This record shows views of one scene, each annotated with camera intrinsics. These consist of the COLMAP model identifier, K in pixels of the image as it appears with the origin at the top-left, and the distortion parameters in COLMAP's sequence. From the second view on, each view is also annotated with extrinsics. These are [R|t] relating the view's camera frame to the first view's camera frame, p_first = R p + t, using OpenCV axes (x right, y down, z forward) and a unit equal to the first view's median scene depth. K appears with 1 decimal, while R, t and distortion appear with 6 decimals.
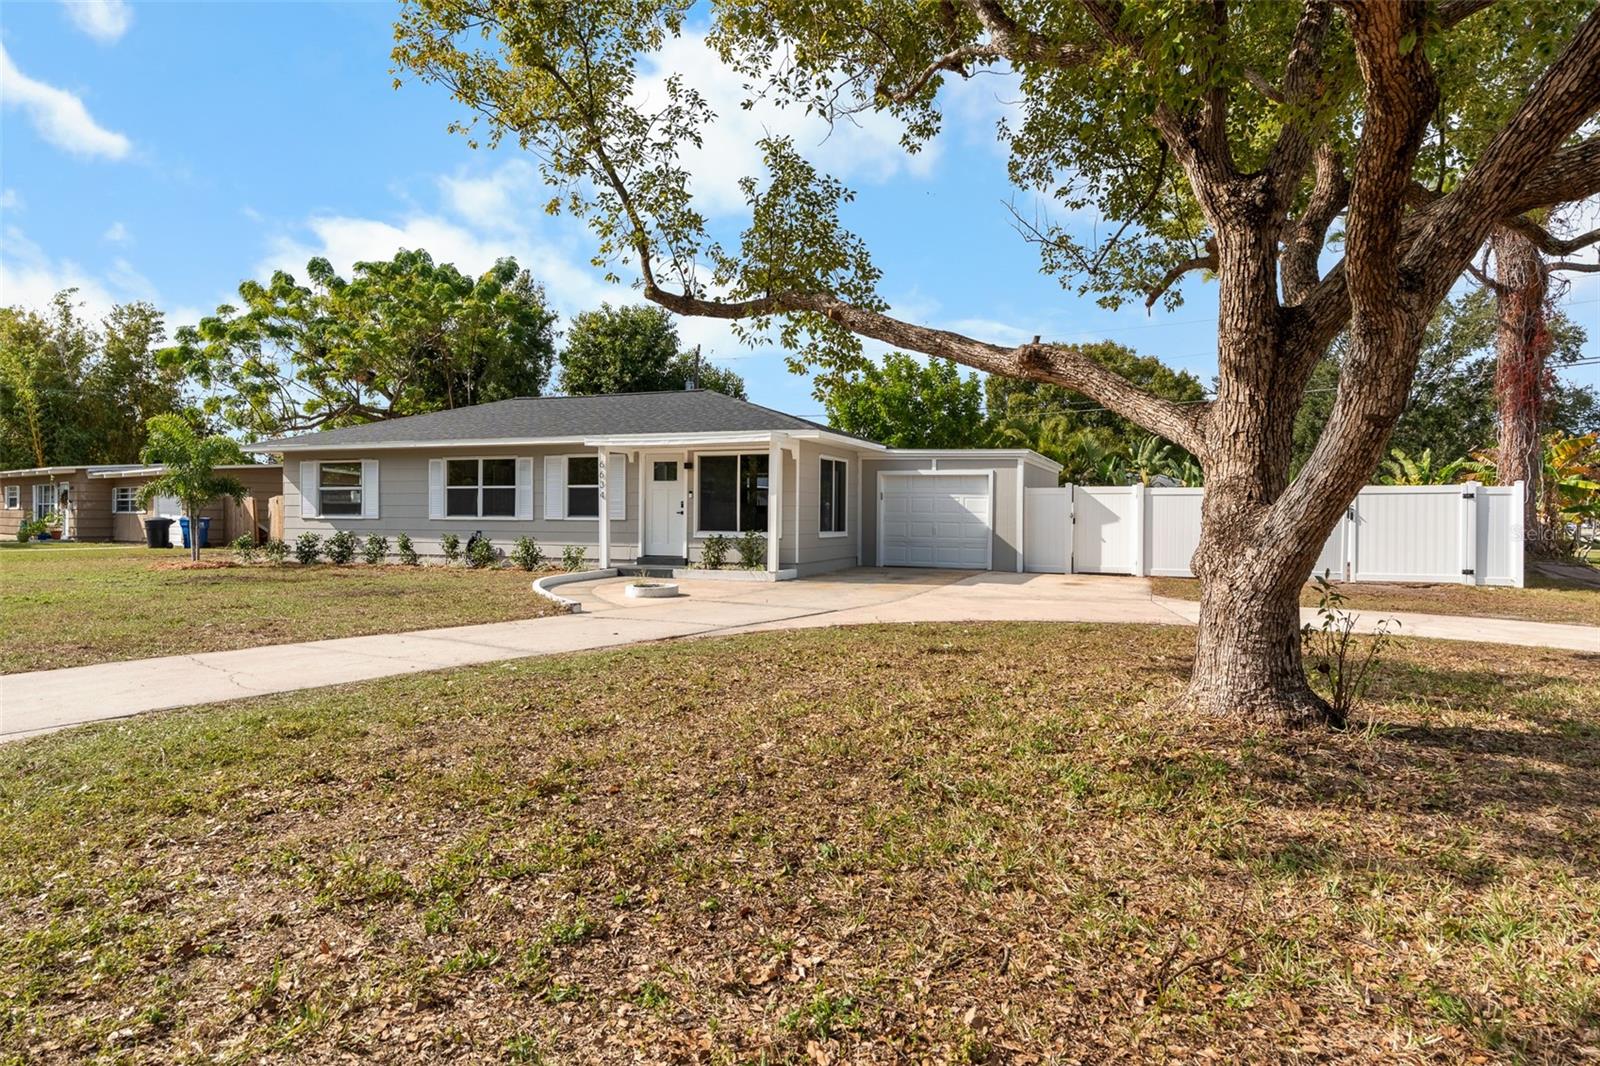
lens RADIAL K [[991.8, 0, 805.7], [0, 991.8, 533.4], [0, 0, 1]] dist [0.002942, -0.000691]
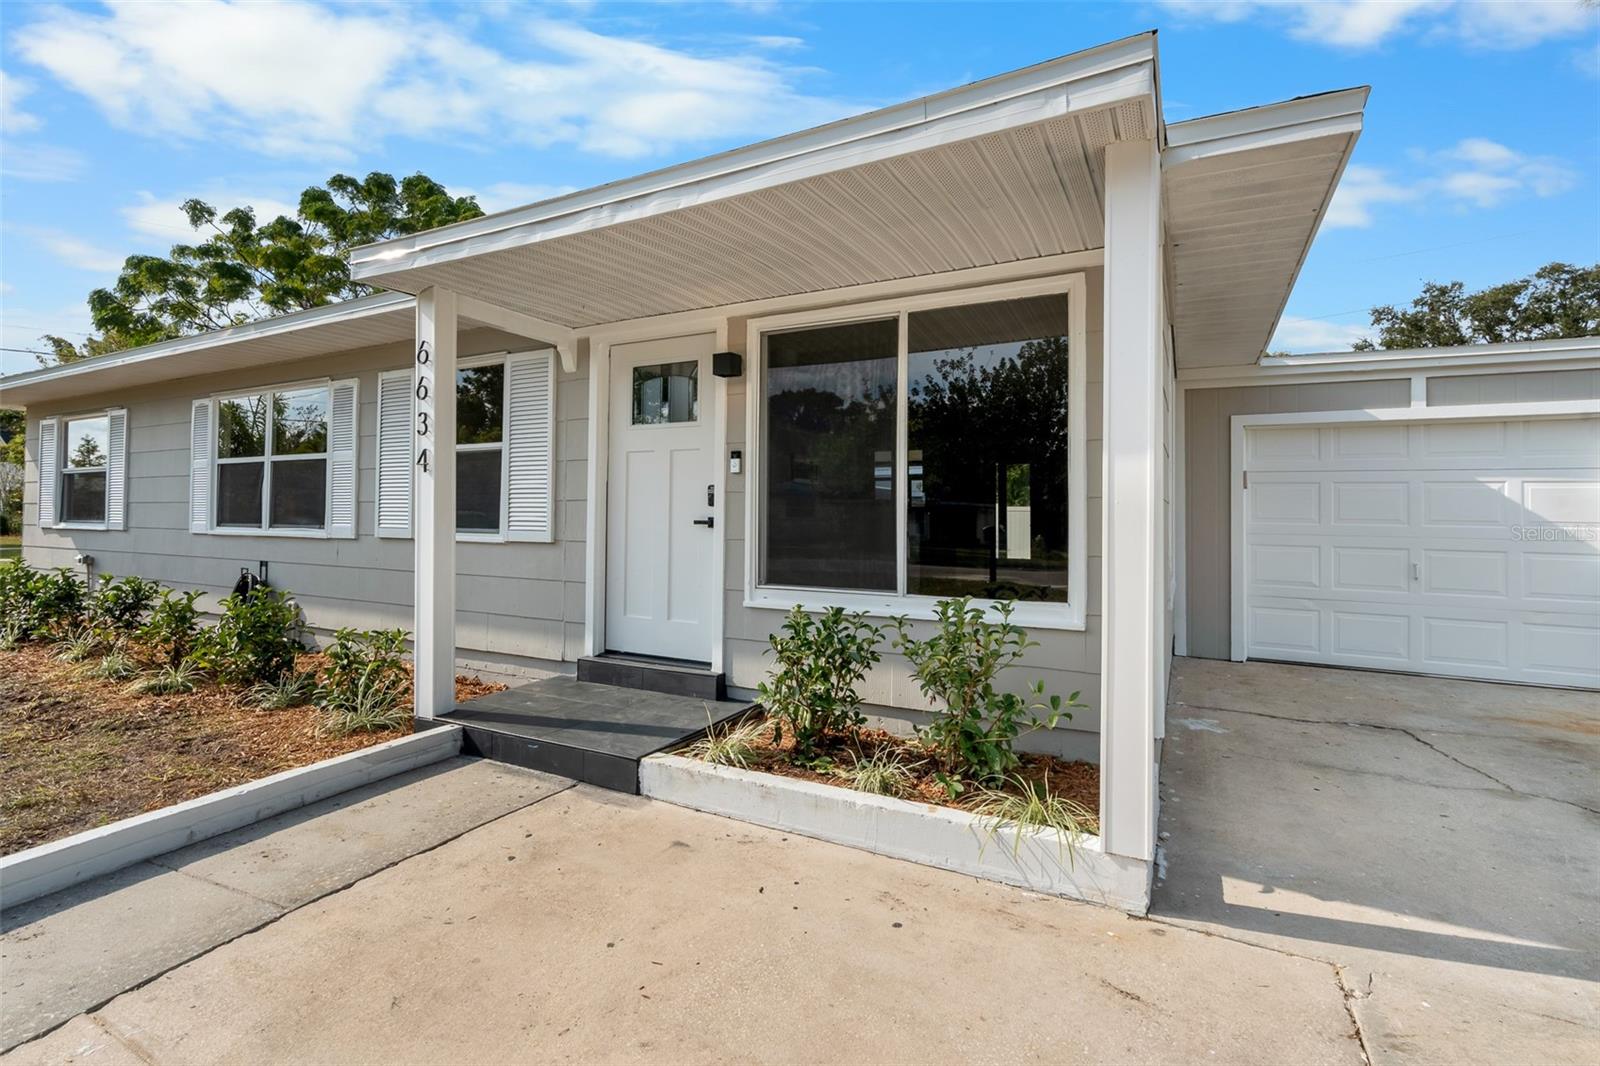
lens RADIAL K [[748.3, 0, 789.3], [0, 748.3, 504.4], [0, 0, 1]] dist [-0.002067, -0.000030]
pose [[0.991799, 0.001633, -0.127795, -0.066307], [-0.006501, 0.999269, -0.037682, -0.016618], [0.127640, 0.038204, 0.991084, 0.723040]]
